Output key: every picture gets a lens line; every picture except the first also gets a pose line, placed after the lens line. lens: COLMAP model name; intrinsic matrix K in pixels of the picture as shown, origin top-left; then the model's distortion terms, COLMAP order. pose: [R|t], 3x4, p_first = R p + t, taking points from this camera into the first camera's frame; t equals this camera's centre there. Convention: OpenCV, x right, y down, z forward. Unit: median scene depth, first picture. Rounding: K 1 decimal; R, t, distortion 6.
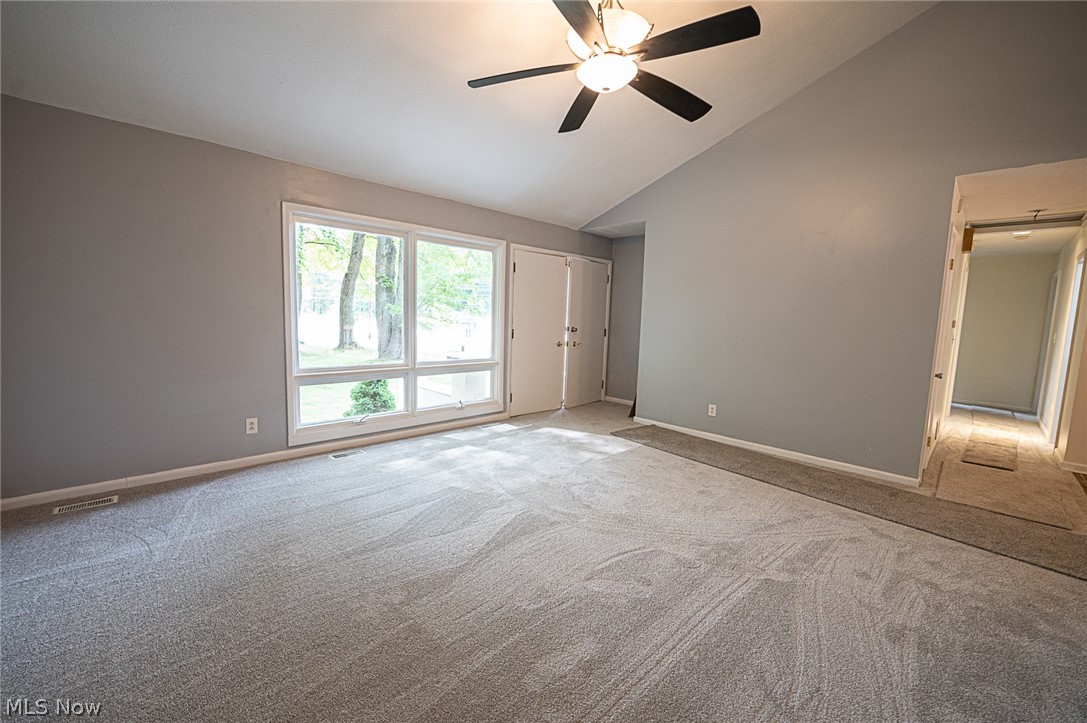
lens RADIAL K [[453.2, 0, 541.5], [0, 453.2, 360.6], [0, 0, 1]] dist [0.003400, 0.000158]
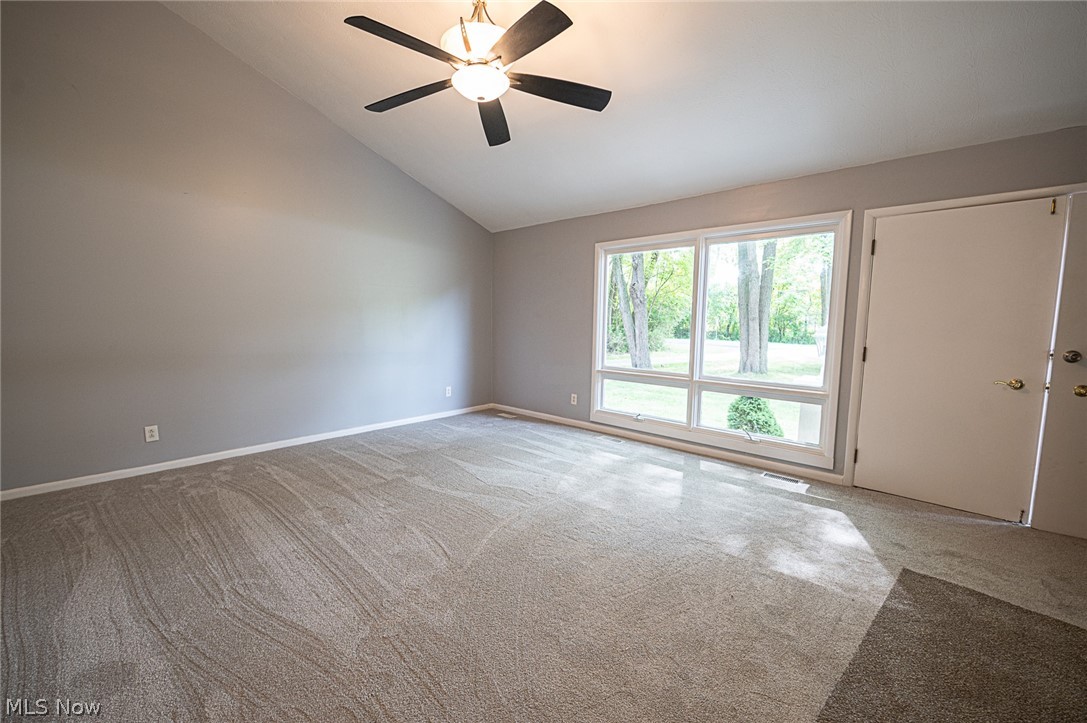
lens RADIAL K [[453.2, 0, 541.1], [0, 453.2, 363.2], [0, 0, 1]] dist [0.003400, 0.000158]
pose [[0.041275, 0.069459, -0.996731, 0.638264], [-0.112663, 0.991542, 0.064432, -0.044175], [0.992776, 0.109635, 0.048752, 0.619454]]
